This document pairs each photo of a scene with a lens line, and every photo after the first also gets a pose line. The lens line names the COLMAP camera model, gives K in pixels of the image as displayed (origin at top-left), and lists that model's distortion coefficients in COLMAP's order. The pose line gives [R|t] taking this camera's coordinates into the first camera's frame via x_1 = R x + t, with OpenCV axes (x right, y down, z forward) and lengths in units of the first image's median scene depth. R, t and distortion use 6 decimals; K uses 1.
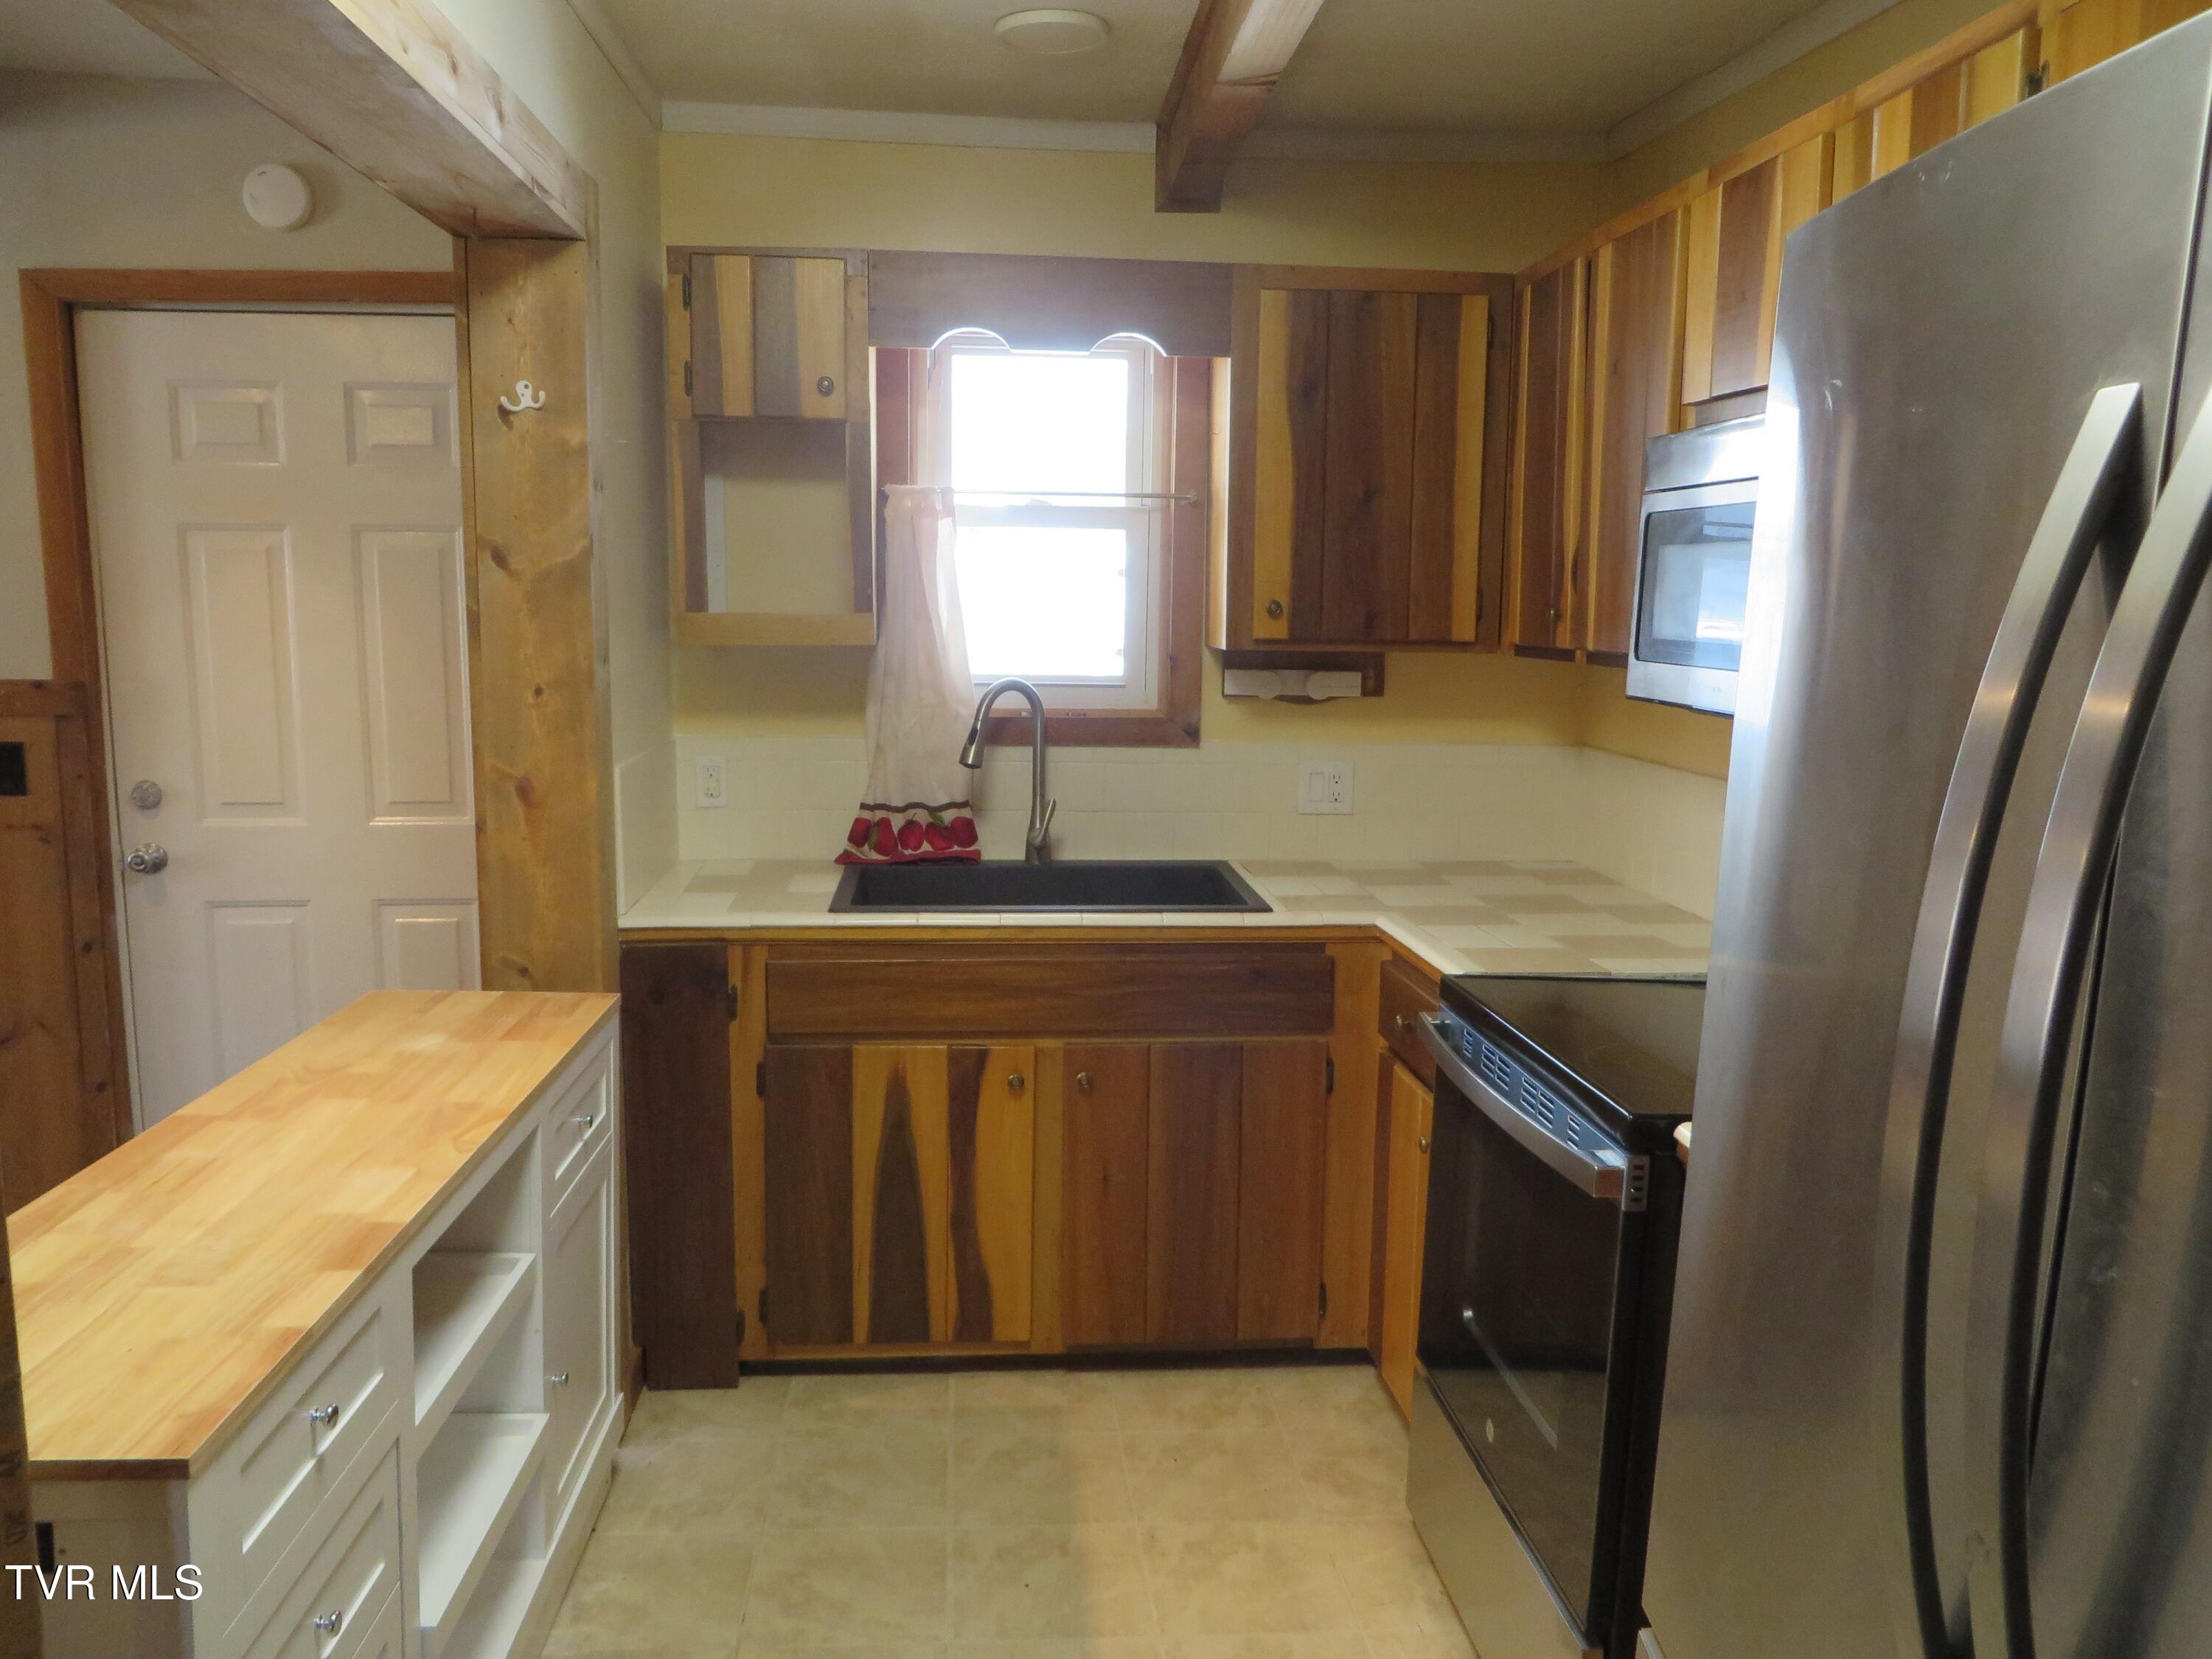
lens RADIAL K [[1616.5, 0, 1143.9], [0, 1616.5, 823.4], [0, 0, 1]] dist [-0.014076, 0.001586]
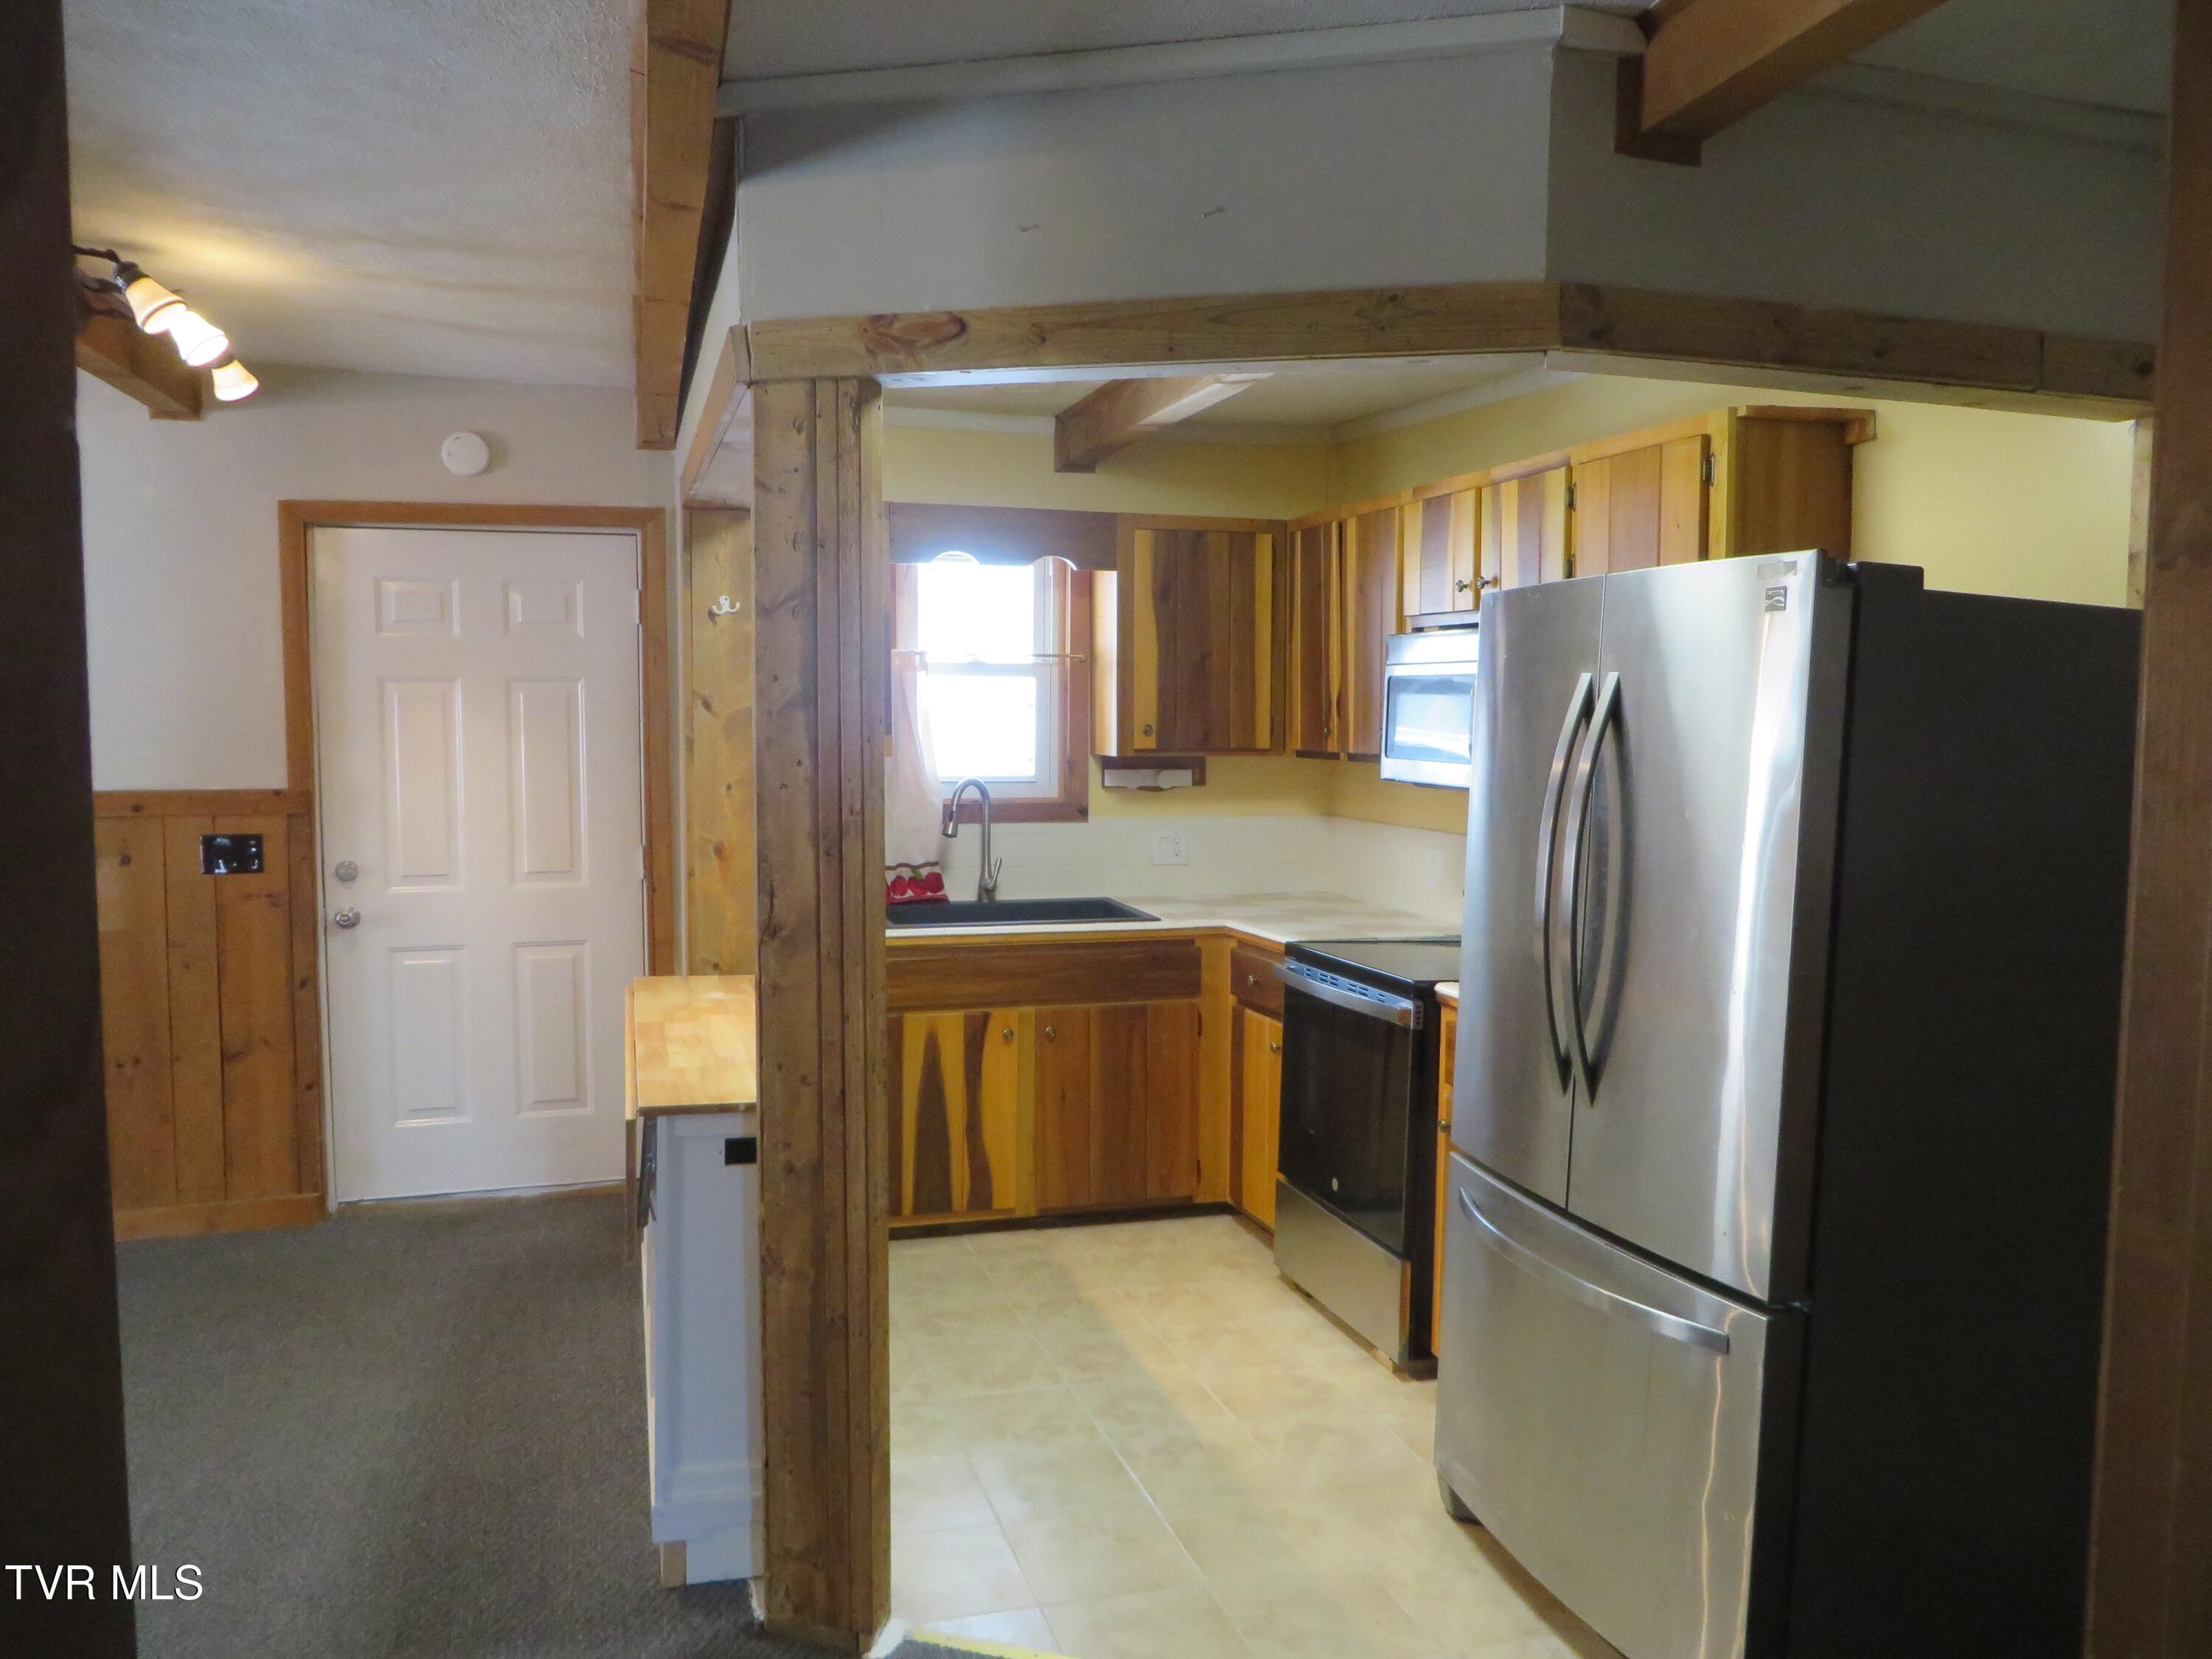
lens RADIAL K [[1616.5, 0, 1143.9], [0, 1616.5, 823.4], [0, 0, 1]] dist [-0.014076, 0.001586]
pose [[0.977456, -0.022496, 0.209938, -0.254270], [0.036566, 0.997319, -0.063381, 0.056767], [-0.207950, 0.069629, 0.975658, -0.519882]]
